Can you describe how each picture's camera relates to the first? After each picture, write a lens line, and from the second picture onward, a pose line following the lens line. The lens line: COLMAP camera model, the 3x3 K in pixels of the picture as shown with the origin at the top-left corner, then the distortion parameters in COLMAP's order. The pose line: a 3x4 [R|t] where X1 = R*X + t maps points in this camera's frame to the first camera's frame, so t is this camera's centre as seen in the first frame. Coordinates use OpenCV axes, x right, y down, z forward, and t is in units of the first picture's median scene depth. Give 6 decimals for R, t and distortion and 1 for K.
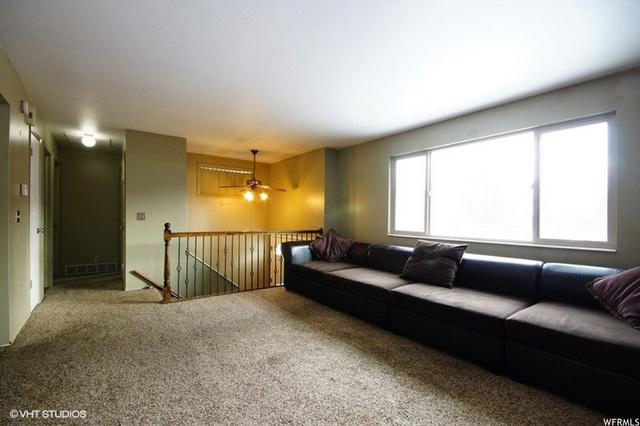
lens RADIAL K [[279.5, 0, 321.4], [0, 279.5, 218.9], [0, 0, 1]] dist [0.001426, -0.000242]
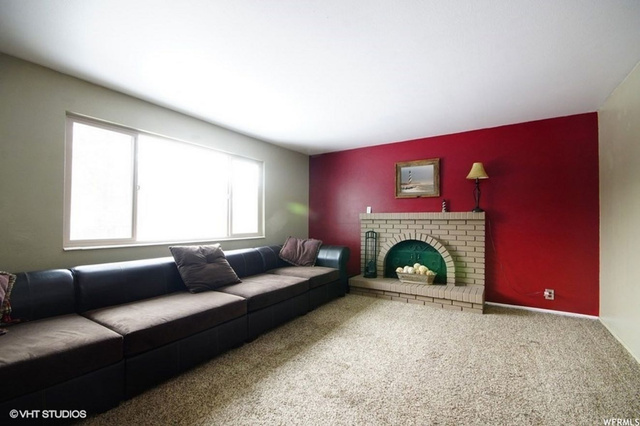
lens RADIAL K [[279.5, 0, 321.4], [0, 279.5, 218.9], [0, 0, 1]] dist [0.001426, -0.000242]
pose [[-0.332388, -0.000376, 0.943143, -0.616214], [0.001762, 0.999998, 0.001019, -0.005282], [-0.943141, 0.002001, -0.332387, 0.939594]]
